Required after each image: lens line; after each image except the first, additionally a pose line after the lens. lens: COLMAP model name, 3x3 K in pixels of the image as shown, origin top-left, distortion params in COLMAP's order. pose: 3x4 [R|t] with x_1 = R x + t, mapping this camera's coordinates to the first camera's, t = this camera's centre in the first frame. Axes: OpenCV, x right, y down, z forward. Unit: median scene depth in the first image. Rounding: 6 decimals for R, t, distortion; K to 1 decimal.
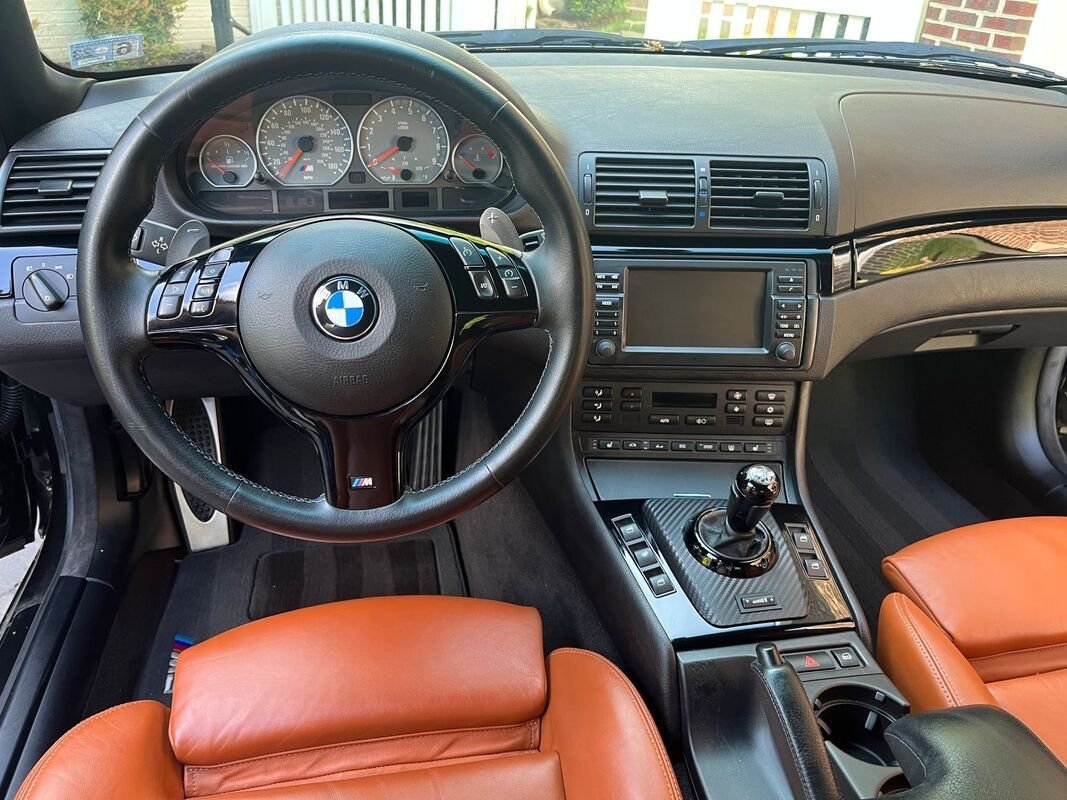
lens RADIAL K [[813.7, 0, 536.1], [0, 813.7, 395.5], [0, 0, 1]] dist [0.065780, -0.092692]
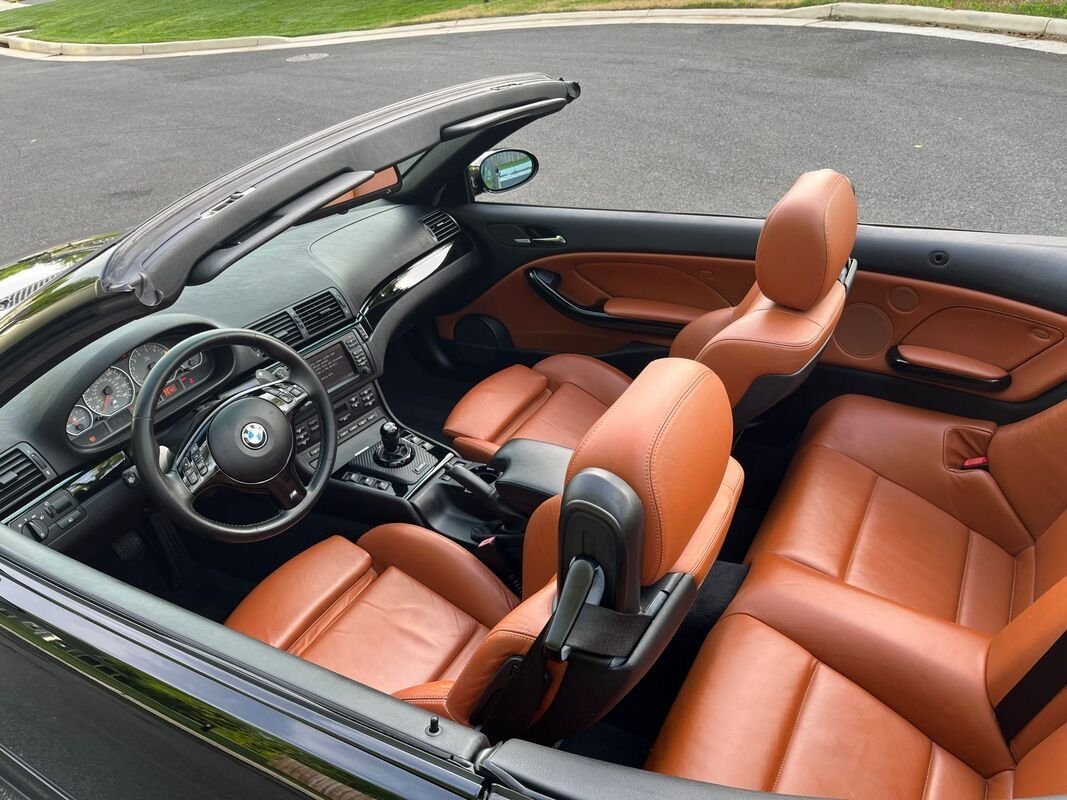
lens RADIAL K [[813.7, 0, 533.6], [0, 813.7, 399.5], [0, 0, 1]] dist [0.065780, -0.092692]
pose [[0.640078, -0.476216, 0.602924, -0.769191], [0.467055, 0.864271, 0.186803, -0.186705], [-0.610049, 0.162030, 0.775620, -0.966990]]
